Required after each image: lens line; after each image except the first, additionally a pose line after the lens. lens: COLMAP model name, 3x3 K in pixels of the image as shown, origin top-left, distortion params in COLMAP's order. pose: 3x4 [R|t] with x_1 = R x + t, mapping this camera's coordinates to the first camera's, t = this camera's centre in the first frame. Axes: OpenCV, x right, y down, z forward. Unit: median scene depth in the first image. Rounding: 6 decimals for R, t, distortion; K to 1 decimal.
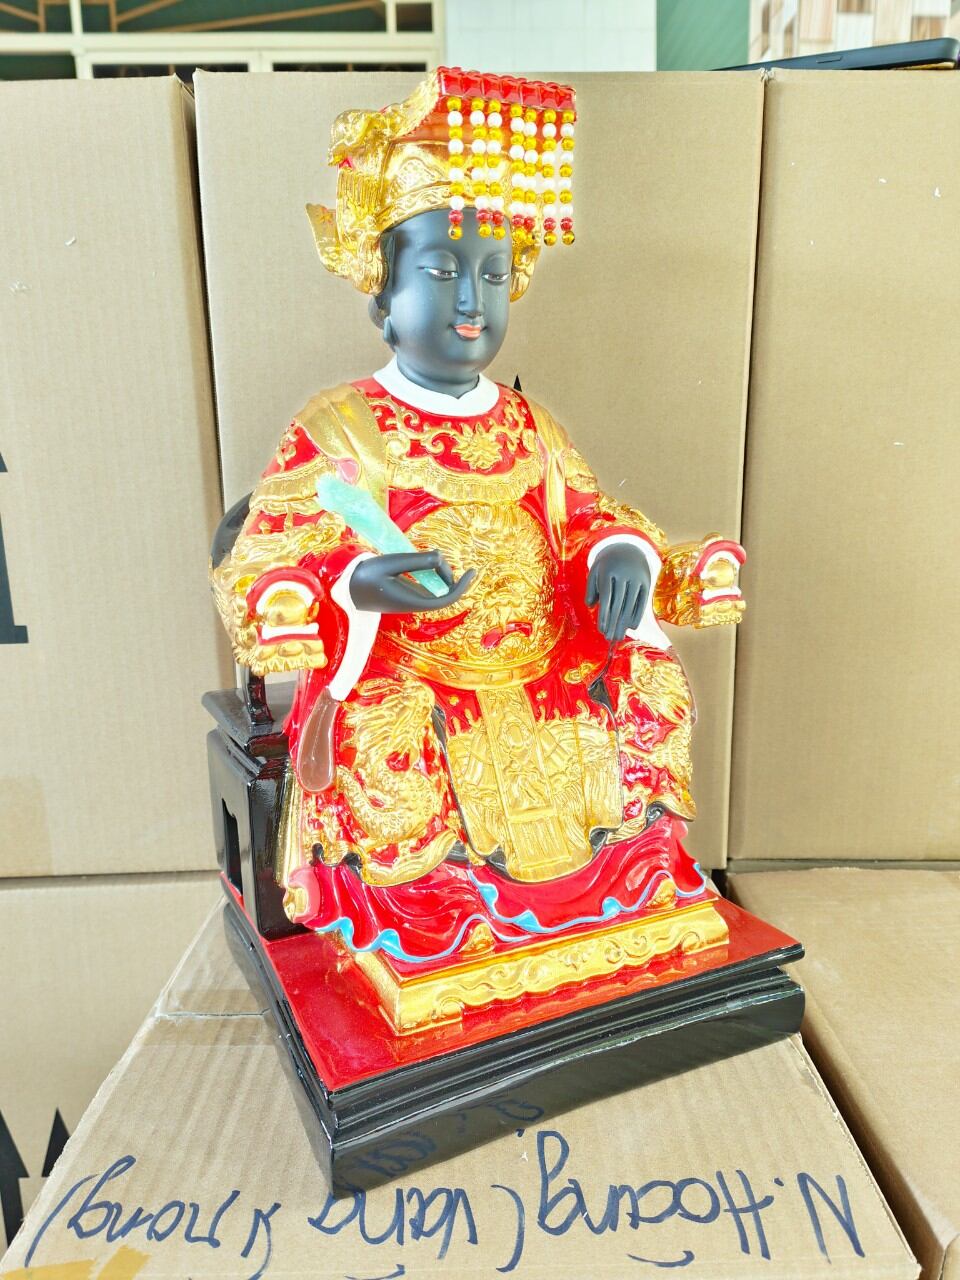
lens RADIAL K [[958.0, 0, 478.1], [0, 958.0, 682.9], [0, 0, 1]] dist [0.013272, -0.008966]
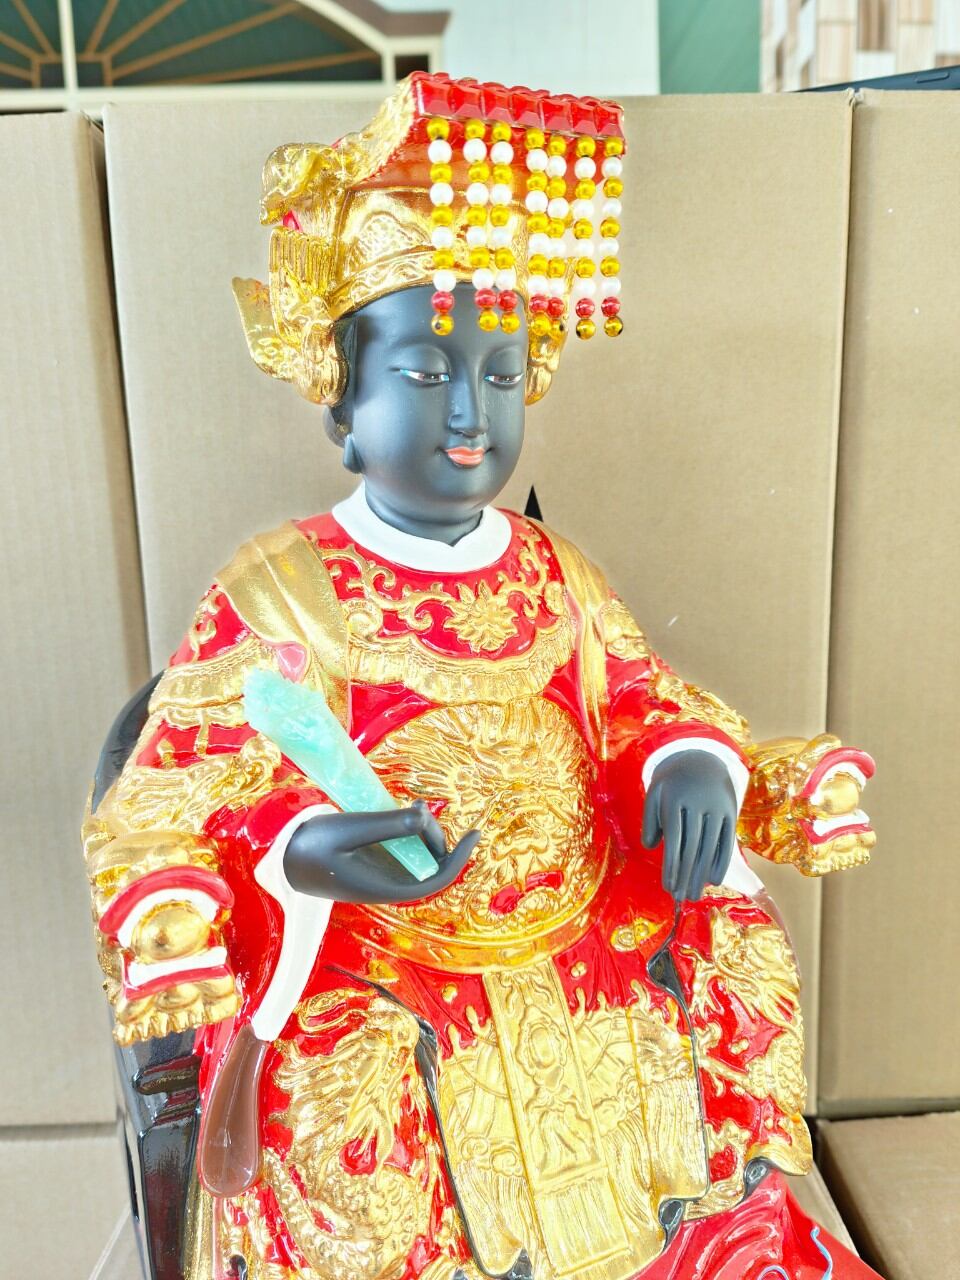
lens RADIAL K [[964.0, 0, 478.2], [0, 964.0, 669.4], [0, 0, 1]] dist [0.007394, 0.008691]
pose [[0.999907, -0.011260, -0.007679, 0.002133], [0.010828, 0.998472, -0.054181, -0.174660], [0.008278, 0.054093, 0.998502, 0.316196]]
